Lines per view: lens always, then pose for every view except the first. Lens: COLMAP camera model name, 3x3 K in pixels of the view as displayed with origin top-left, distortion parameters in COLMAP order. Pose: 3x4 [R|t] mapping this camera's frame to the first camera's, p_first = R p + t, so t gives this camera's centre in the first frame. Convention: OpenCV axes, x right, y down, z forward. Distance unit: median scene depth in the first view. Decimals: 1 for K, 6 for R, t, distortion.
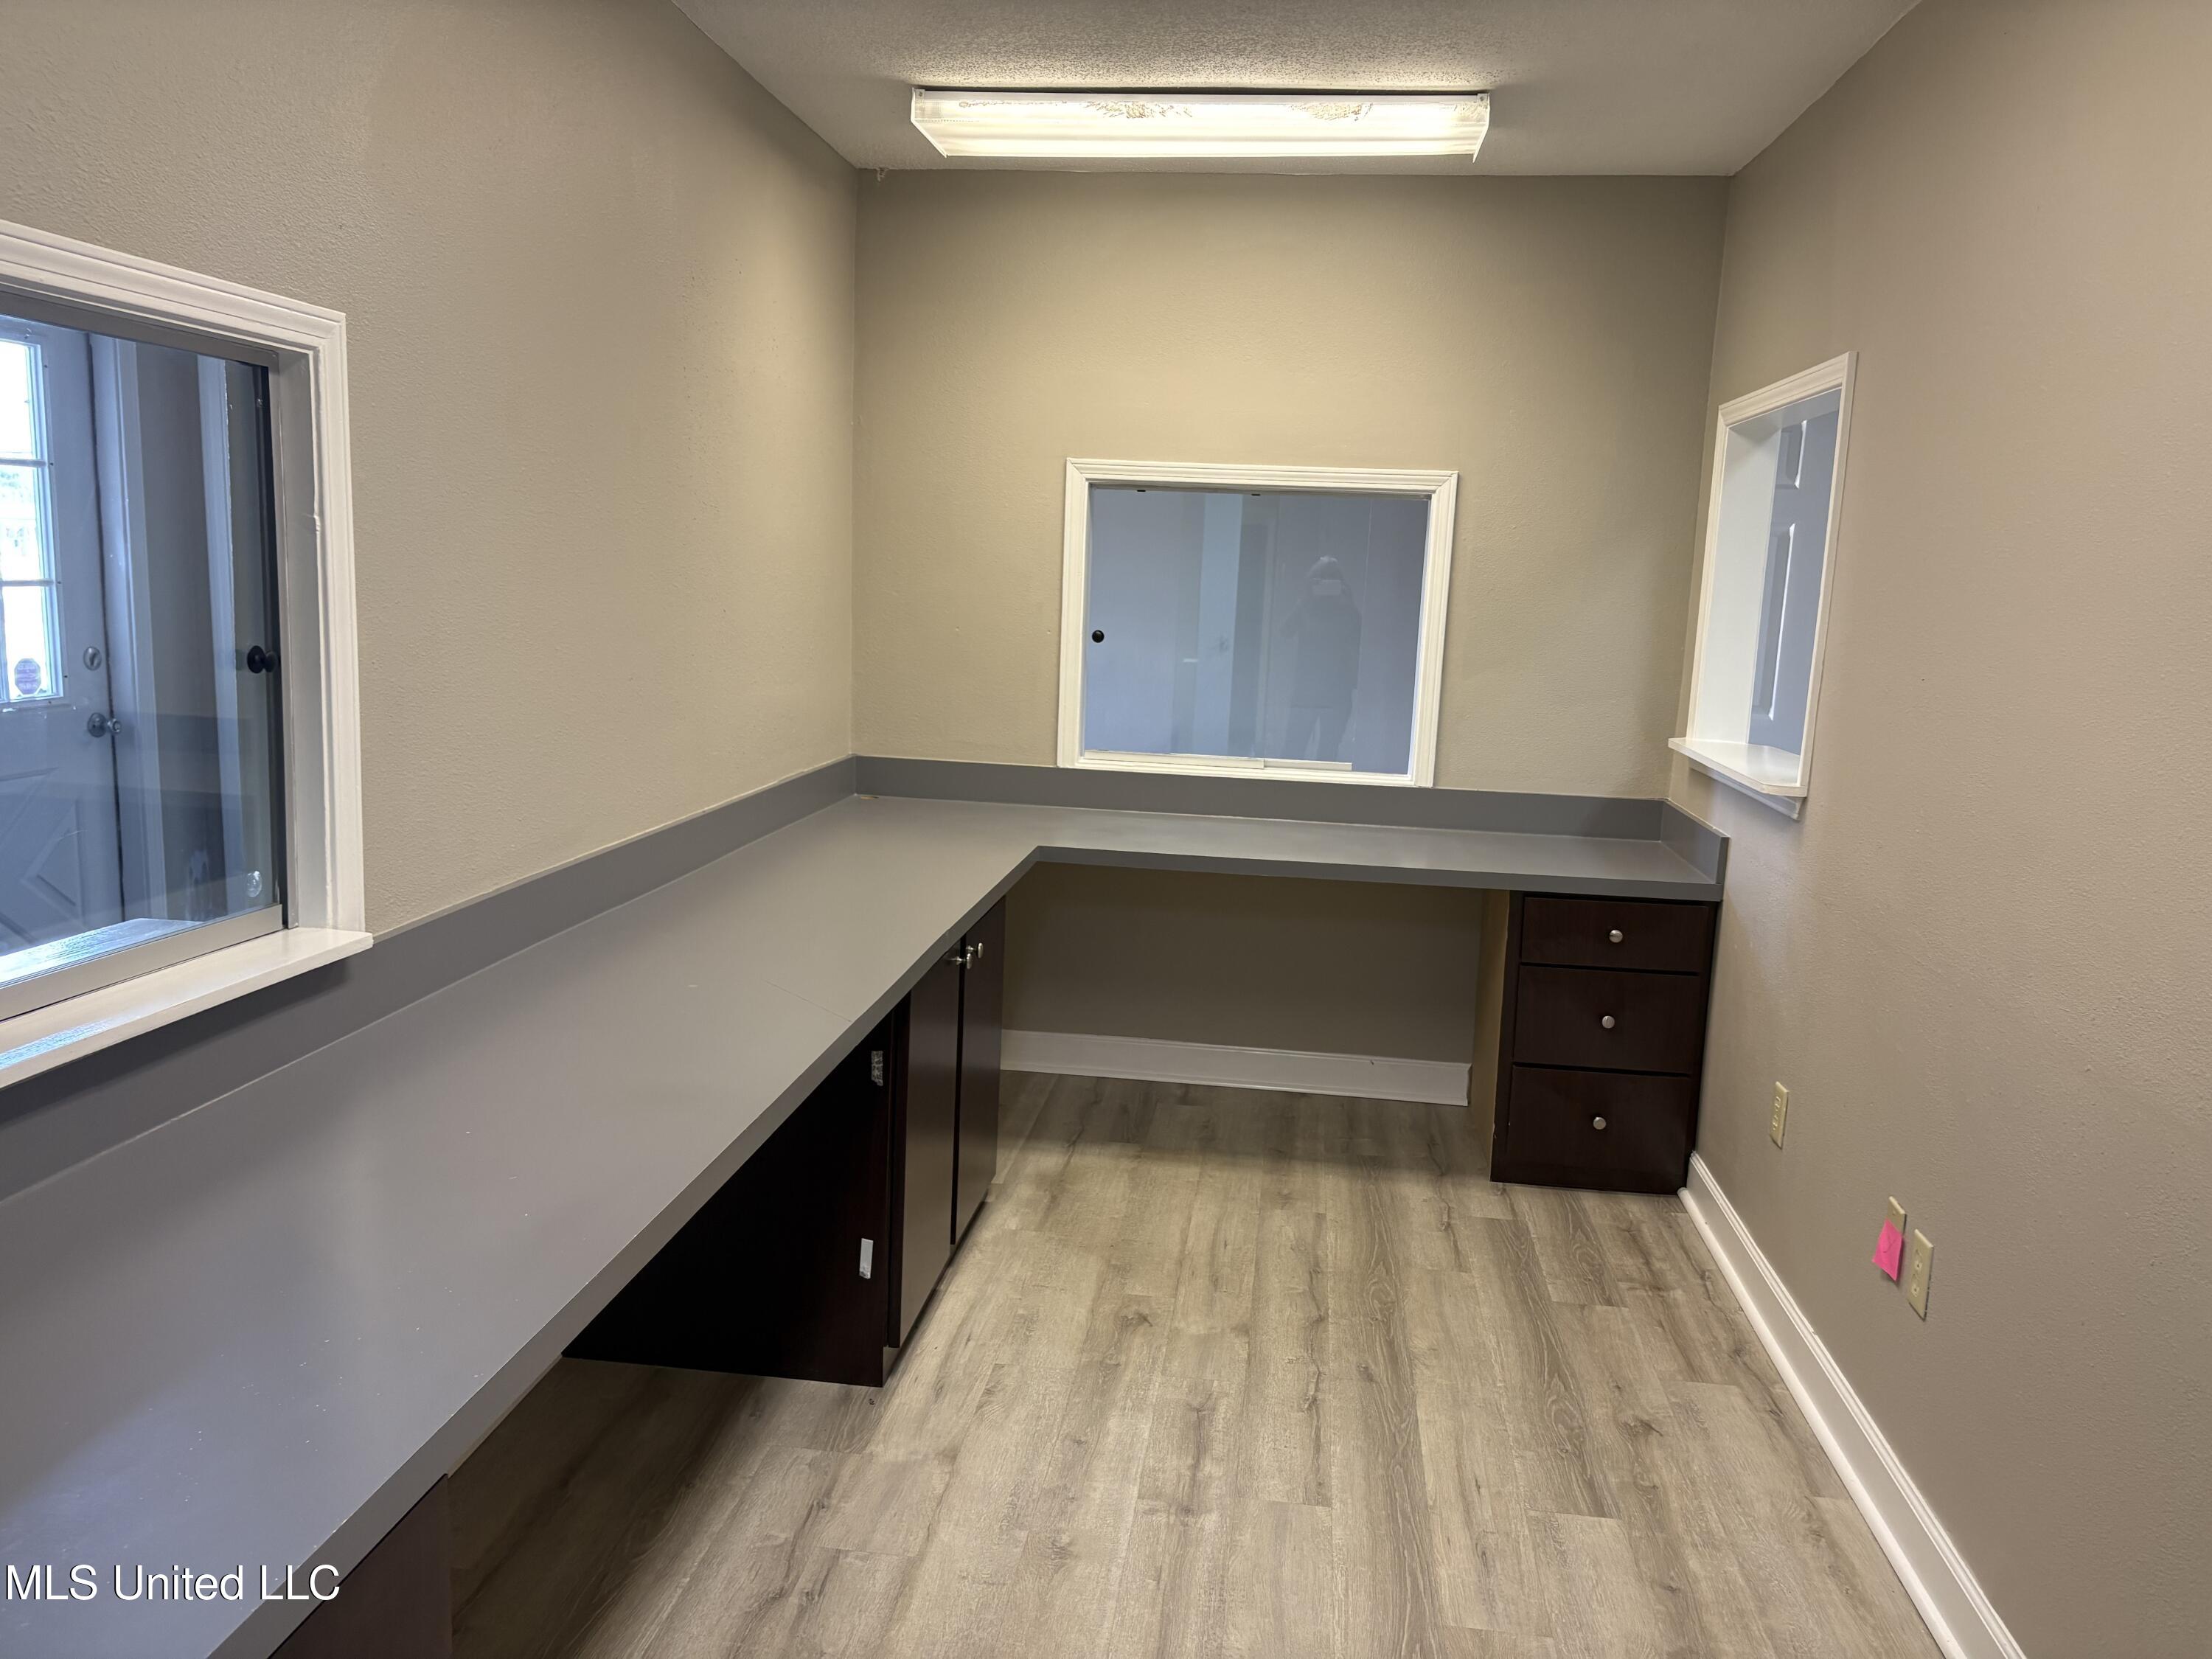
lens RADIAL K [[1641.8, 0, 1106.0], [0, 1641.8, 829.5], [0, 0, 1]] dist [0.000790, -0.000103]
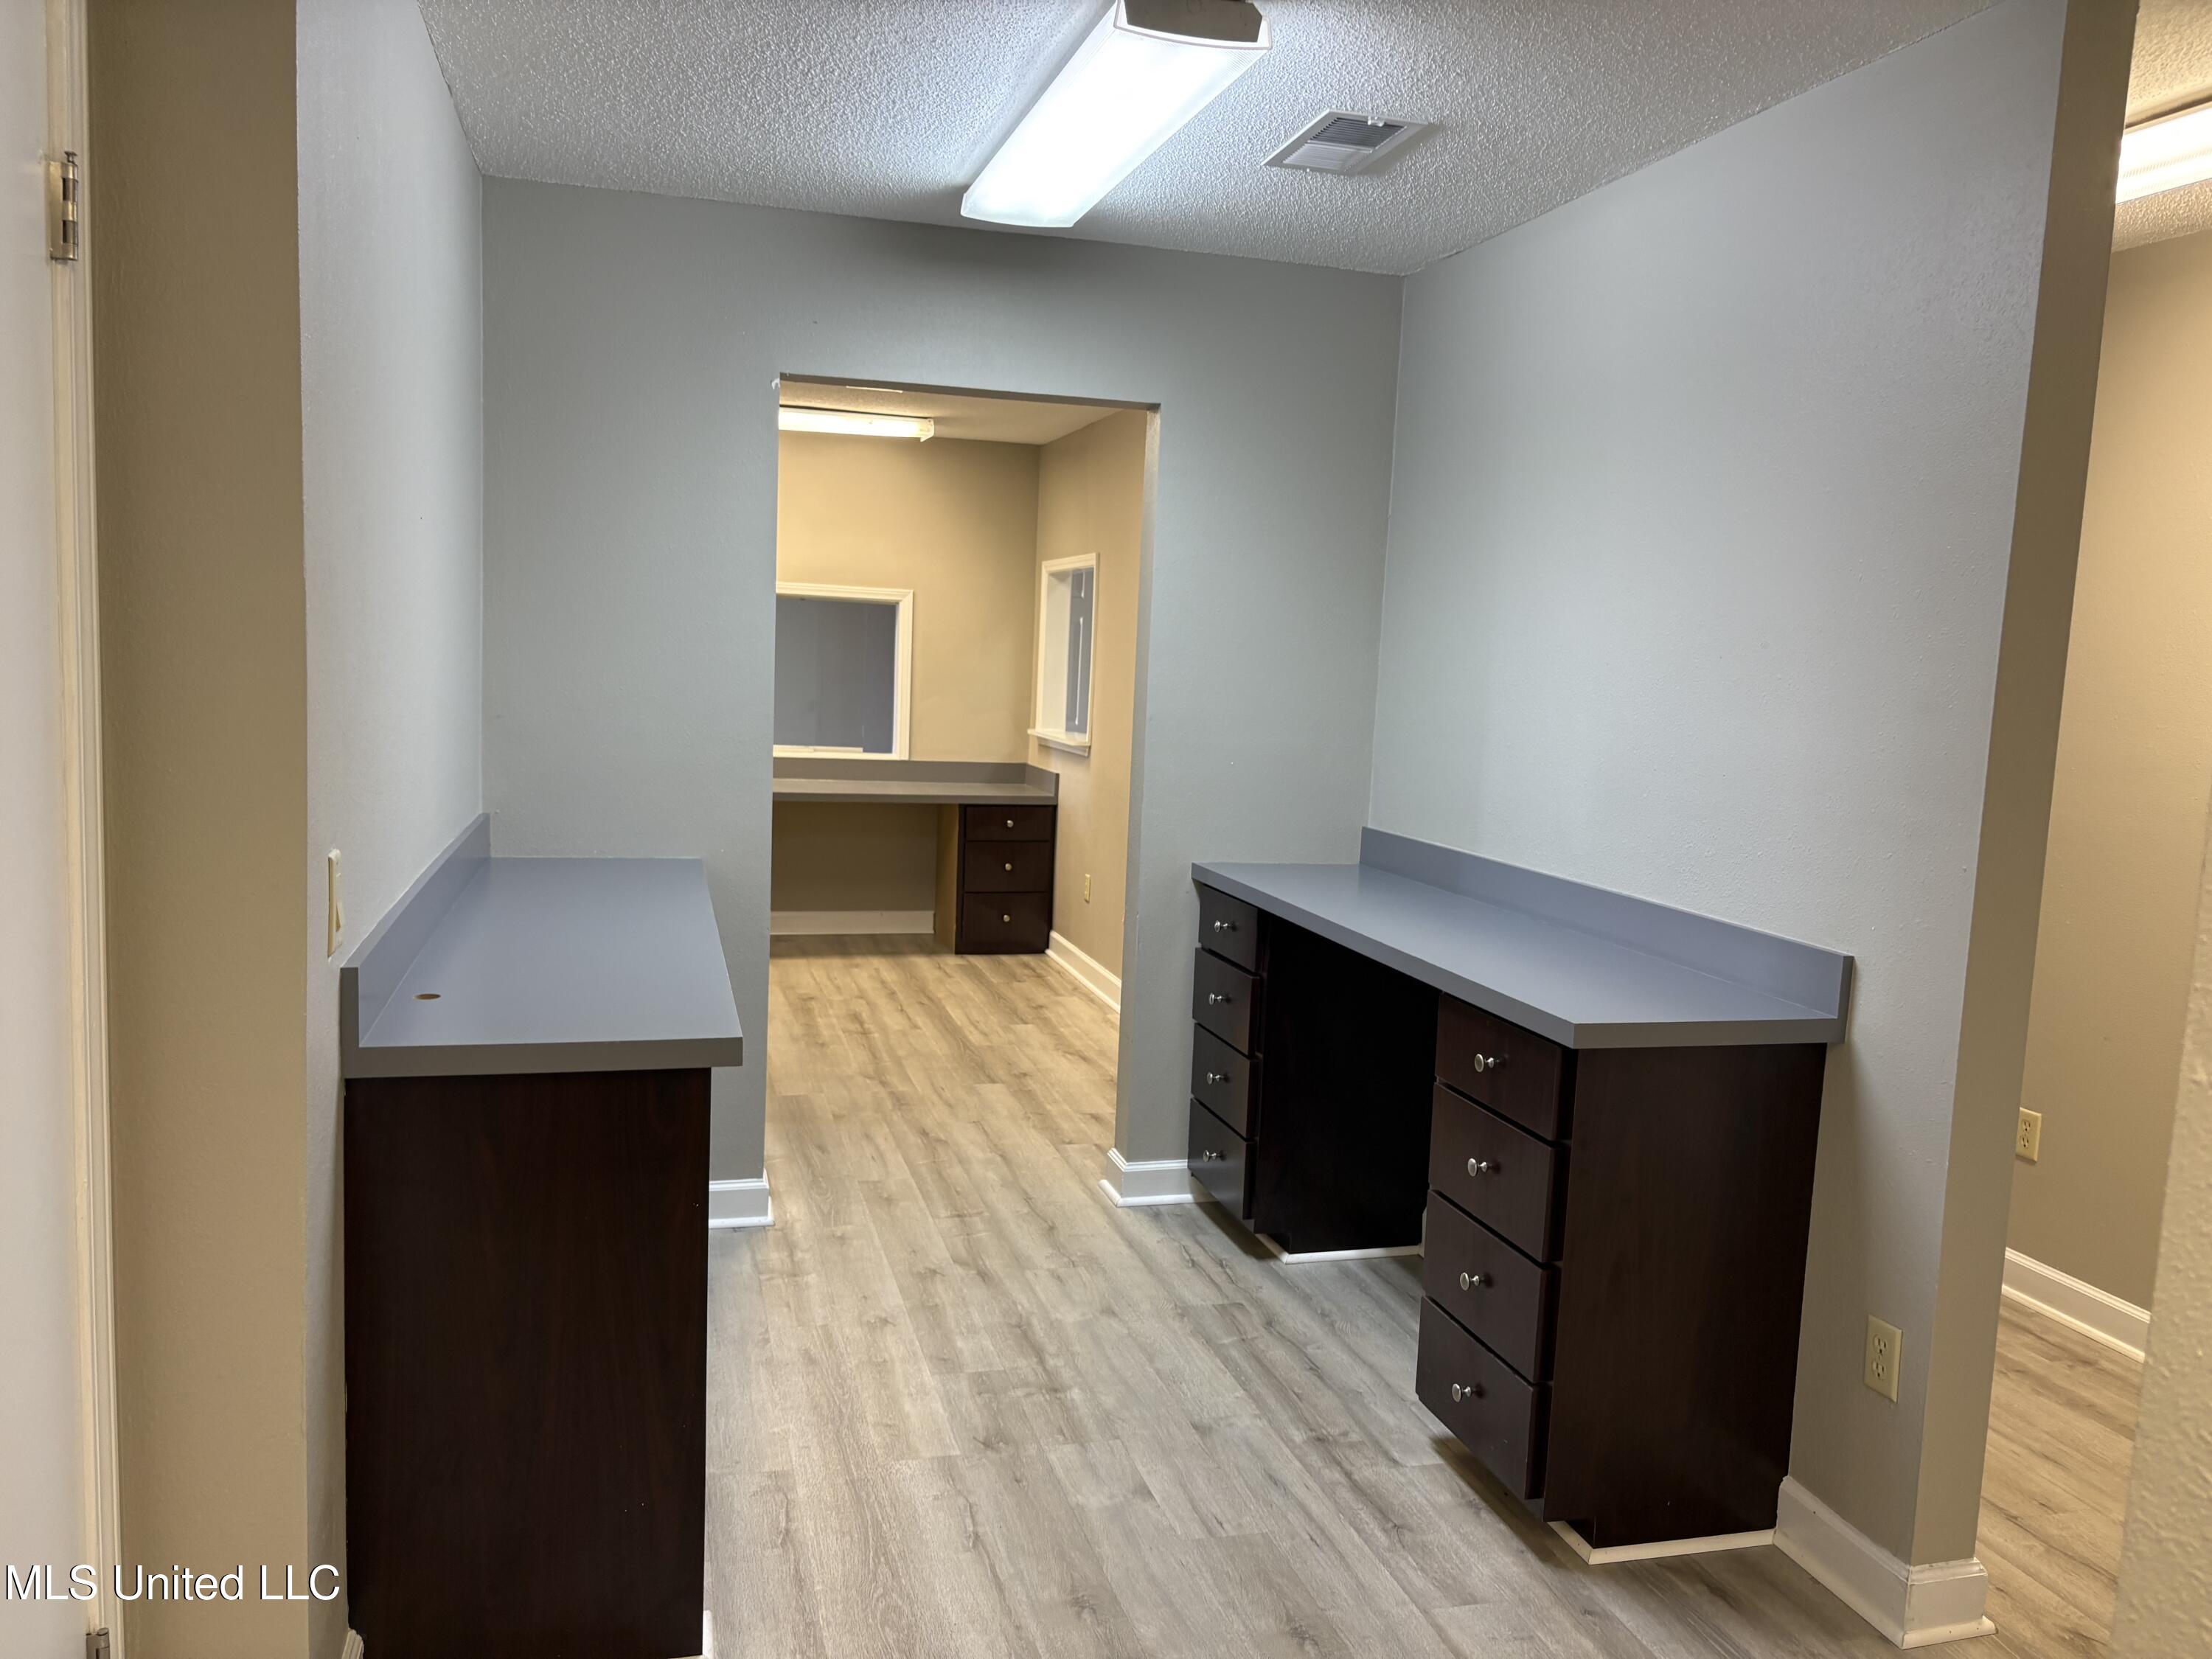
lens RADIAL K [[1641.8, 0, 1106.0], [0, 1641.8, 829.5], [0, 0, 1]] dist [0.000790, -0.000103]
pose [[0.922943, -0.043126, 0.382512, -0.361747], [0.056250, 0.998147, -0.023190, 0.127755], [-0.380804, 0.042919, 0.923659, -0.934339]]
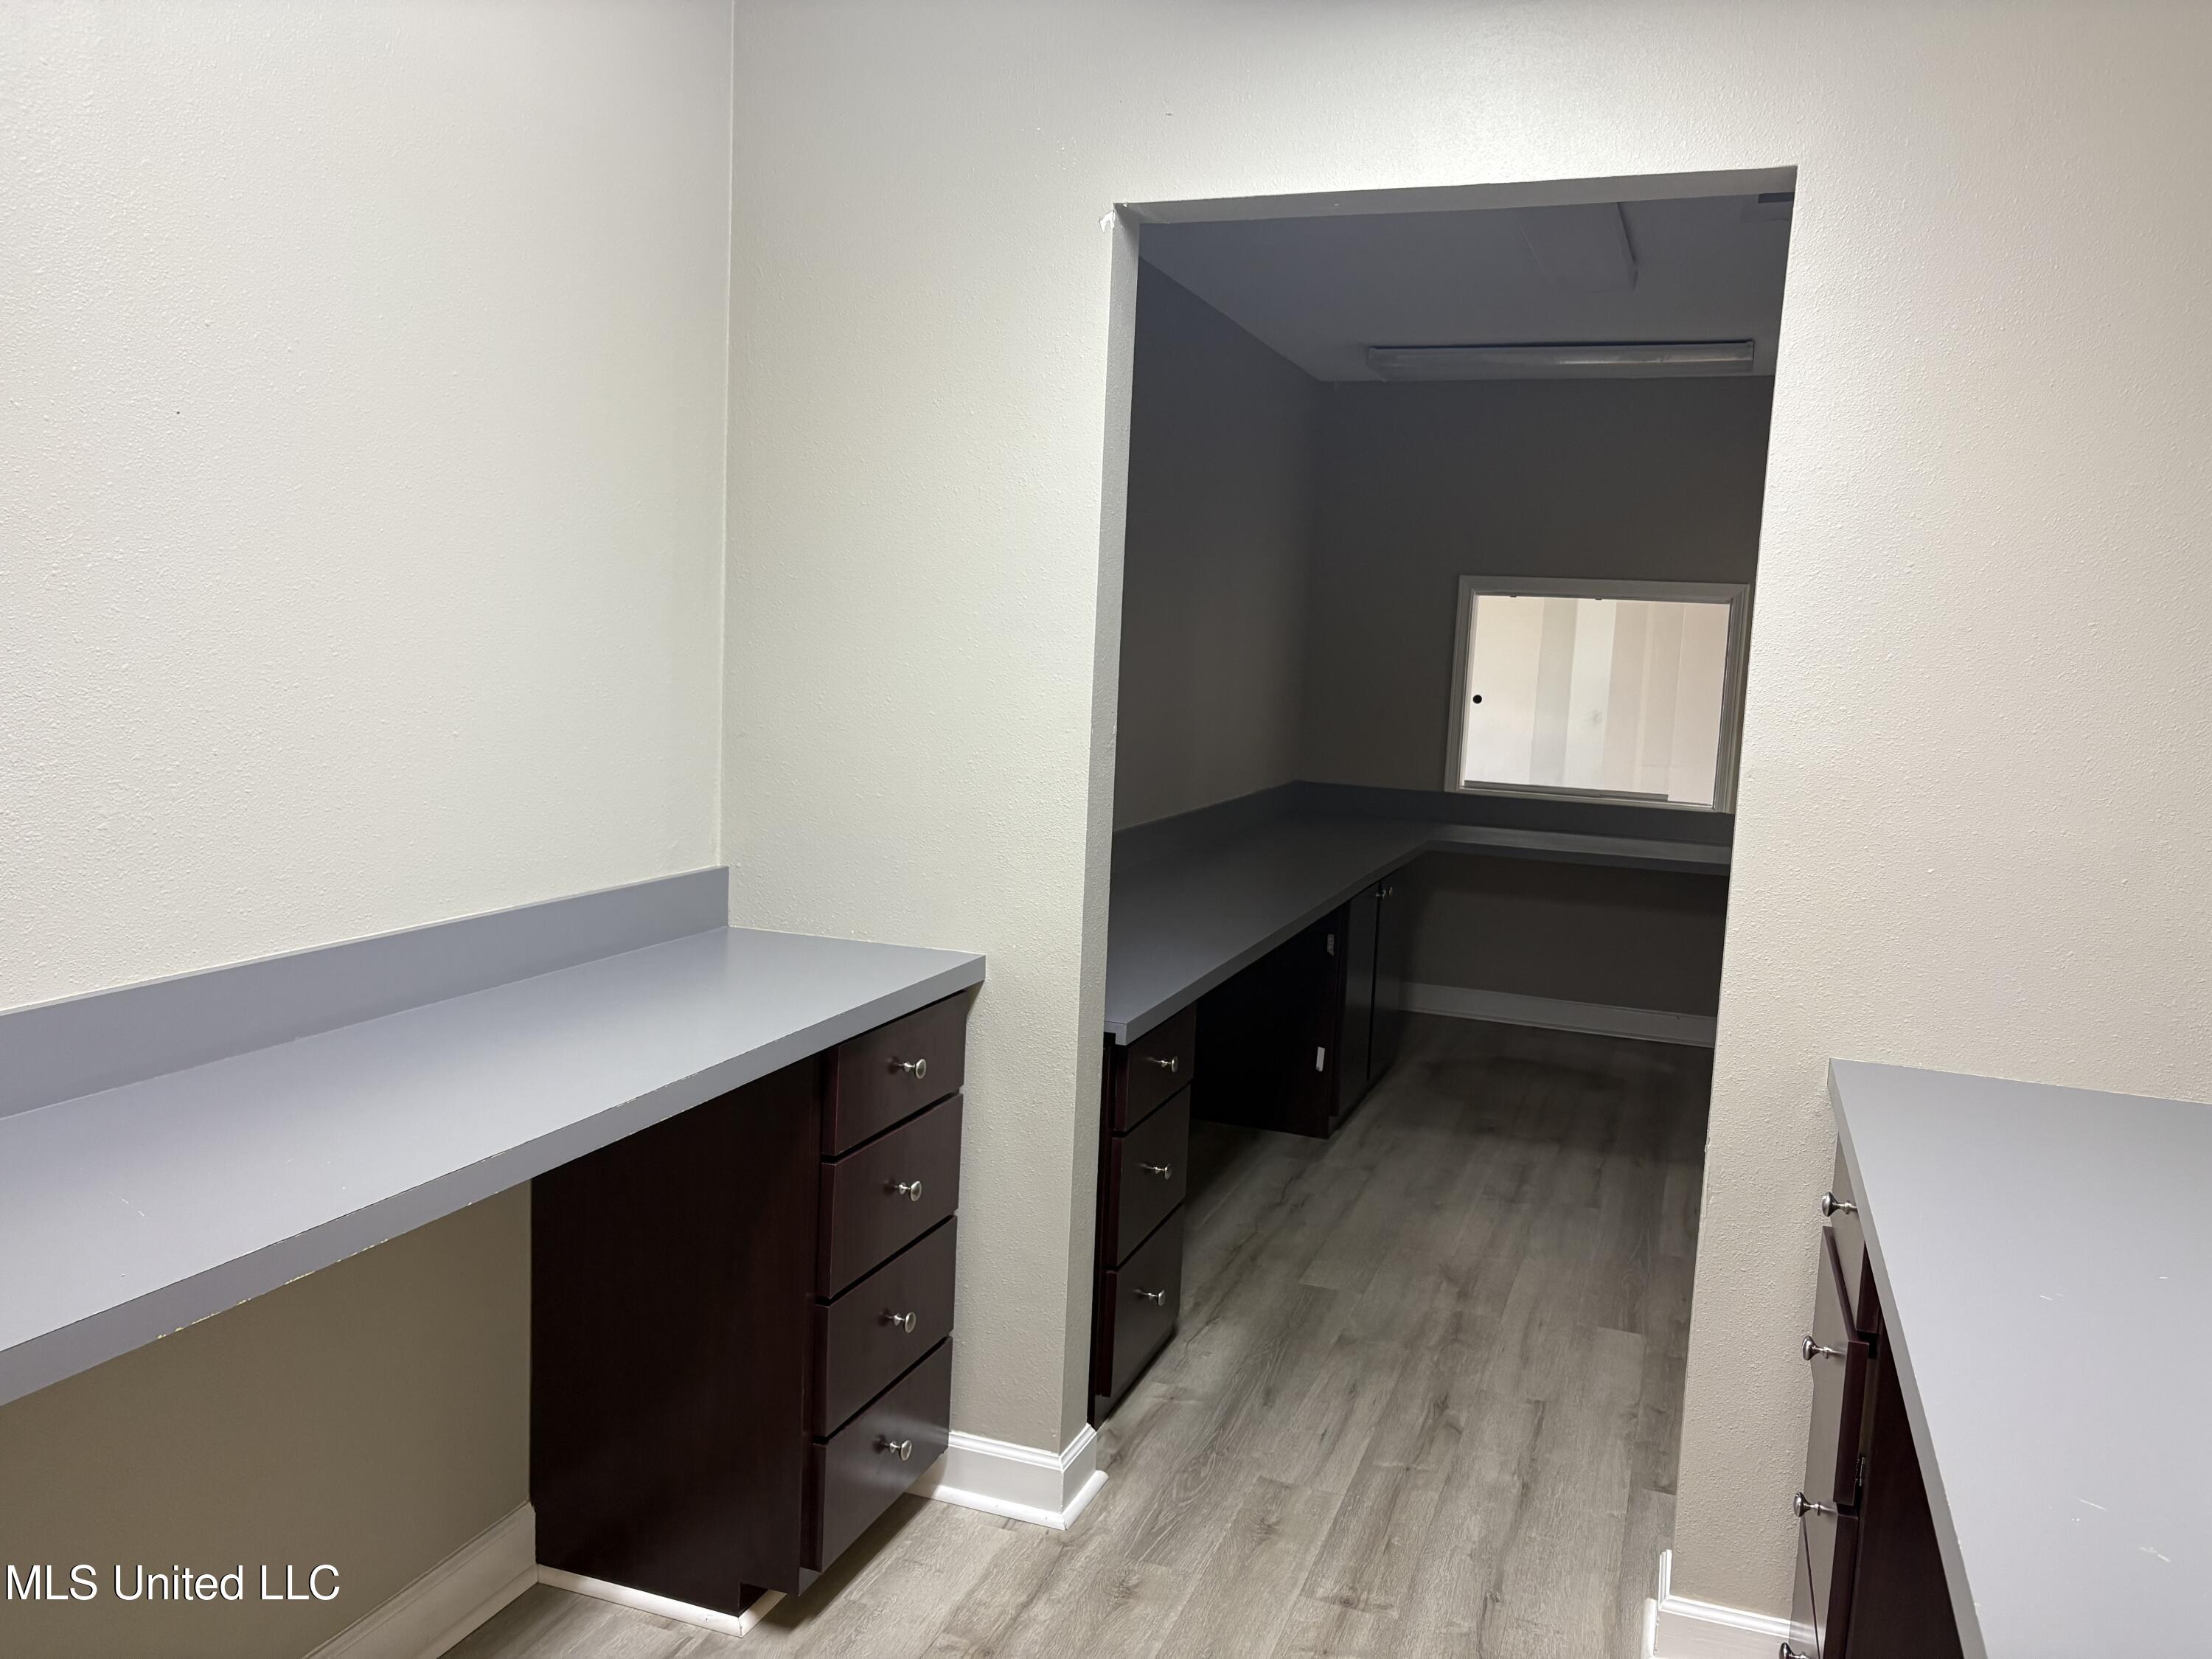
lens RADIAL K [[1674.7, 0, 1106.0], [0, 1674.7, 829.5], [0, 0, 1]] dist [0.002109, 0.000492]
pose [[0.974078, 0.022048, -0.225136, 0.014968], [-0.033554, 0.998312, -0.047410, 0.085828], [0.223710, 0.053735, 0.973173, -0.537837]]
